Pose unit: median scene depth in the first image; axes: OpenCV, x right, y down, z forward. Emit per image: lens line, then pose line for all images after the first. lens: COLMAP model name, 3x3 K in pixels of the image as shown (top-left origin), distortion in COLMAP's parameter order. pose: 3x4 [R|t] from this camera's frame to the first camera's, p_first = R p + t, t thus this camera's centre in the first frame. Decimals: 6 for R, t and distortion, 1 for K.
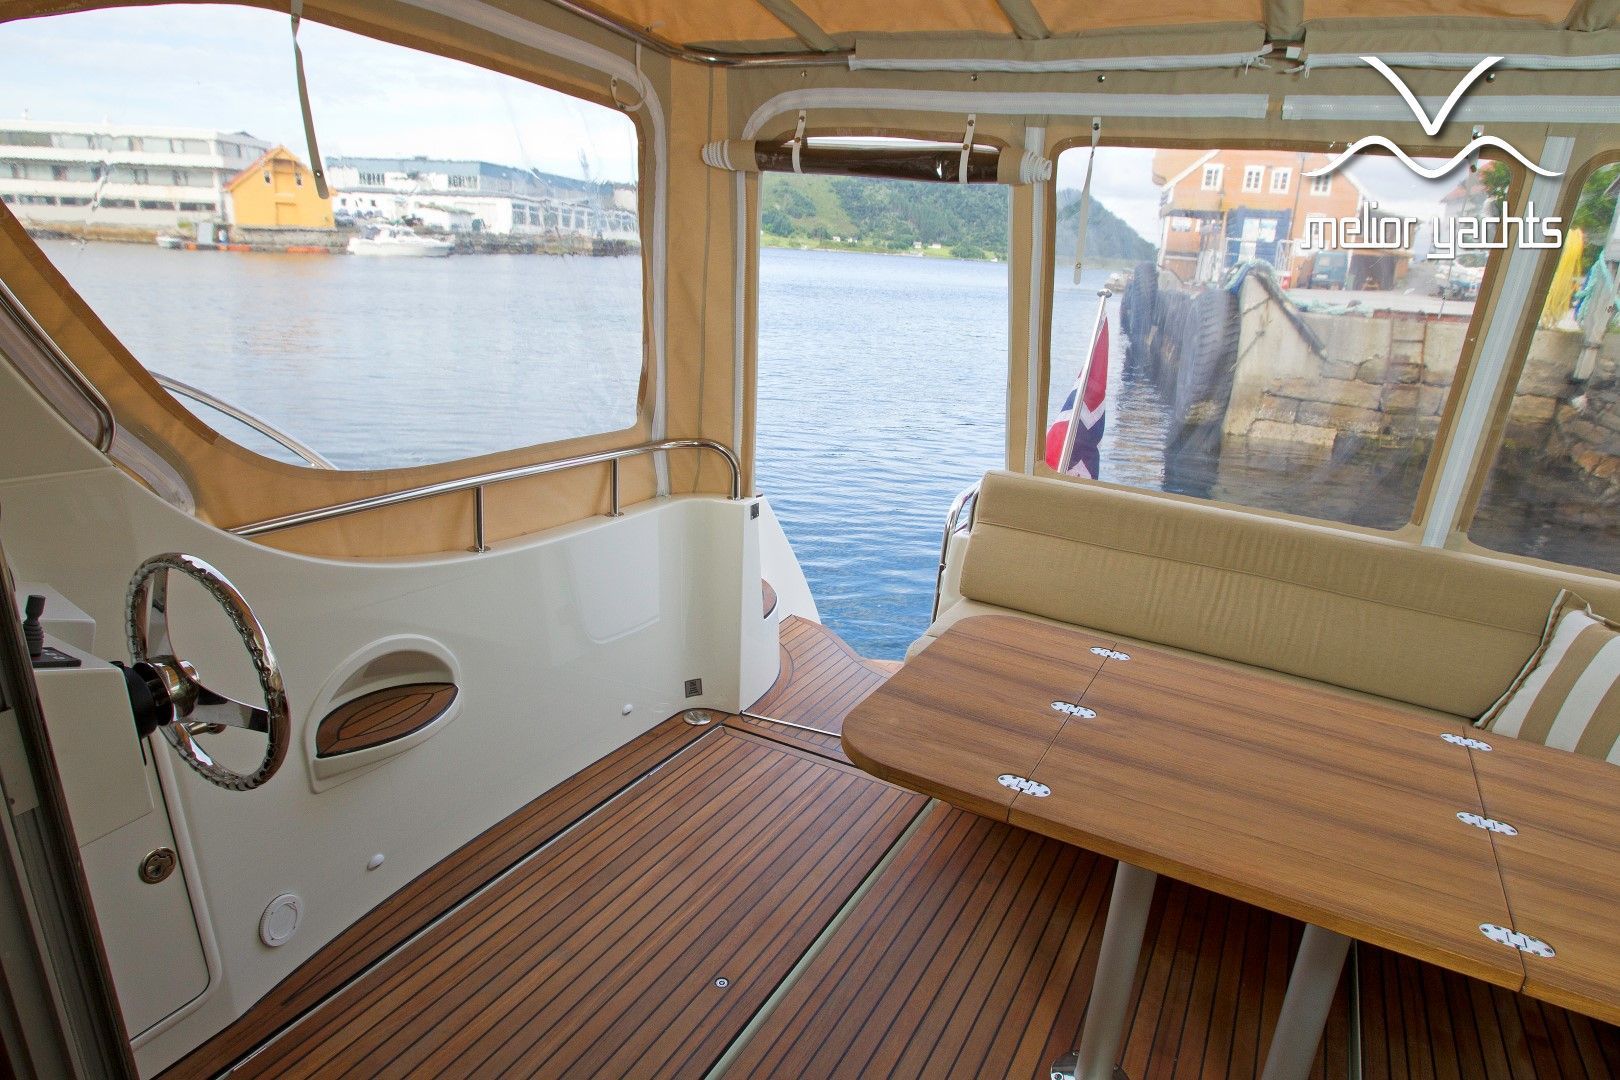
lens RADIAL K [[961.3, 0, 808.3], [0, 961.3, 521.4], [0, 0, 1]] dist [-0.015558, 0.002896]
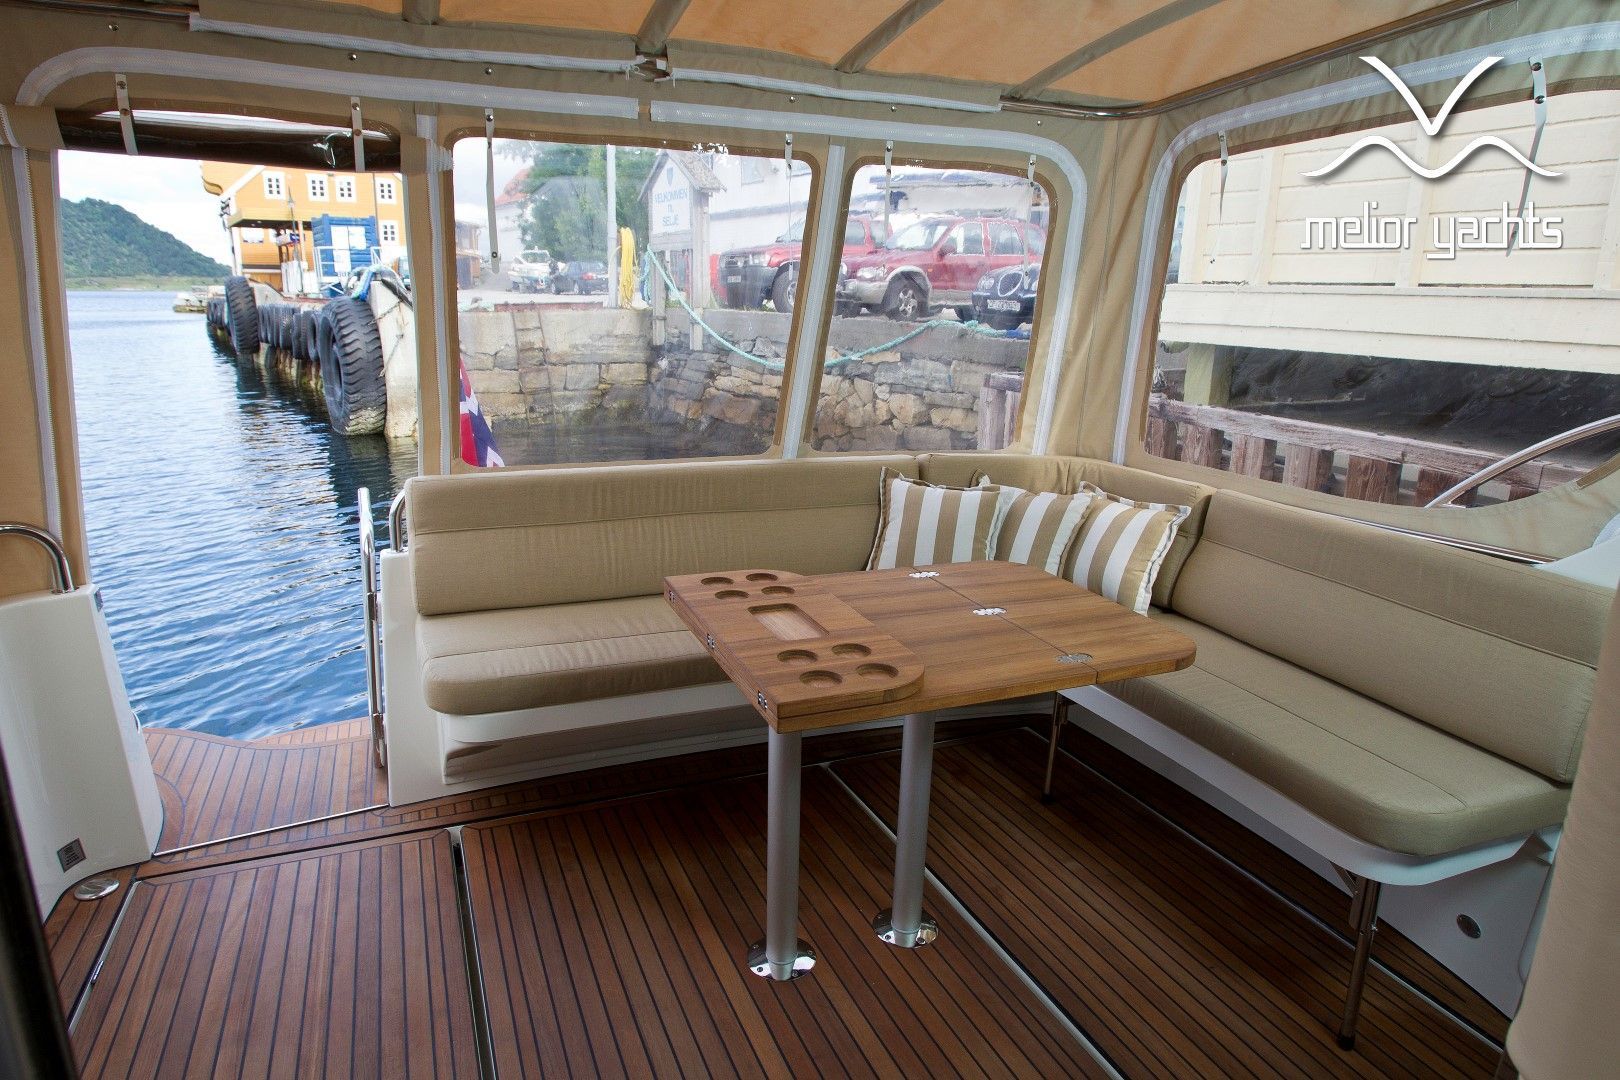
lens RADIAL K [[980.0, 0, 780.2], [0, 980.0, 540.2], [0, 0, 1]] dist [-0.075773, 0.053517]
pose [[0.651144, -0.240184, 0.719947, -0.233576], [0.235472, 0.965726, 0.109211, -0.012038], [-0.721502, 0.098416, 0.685383, 0.080968]]
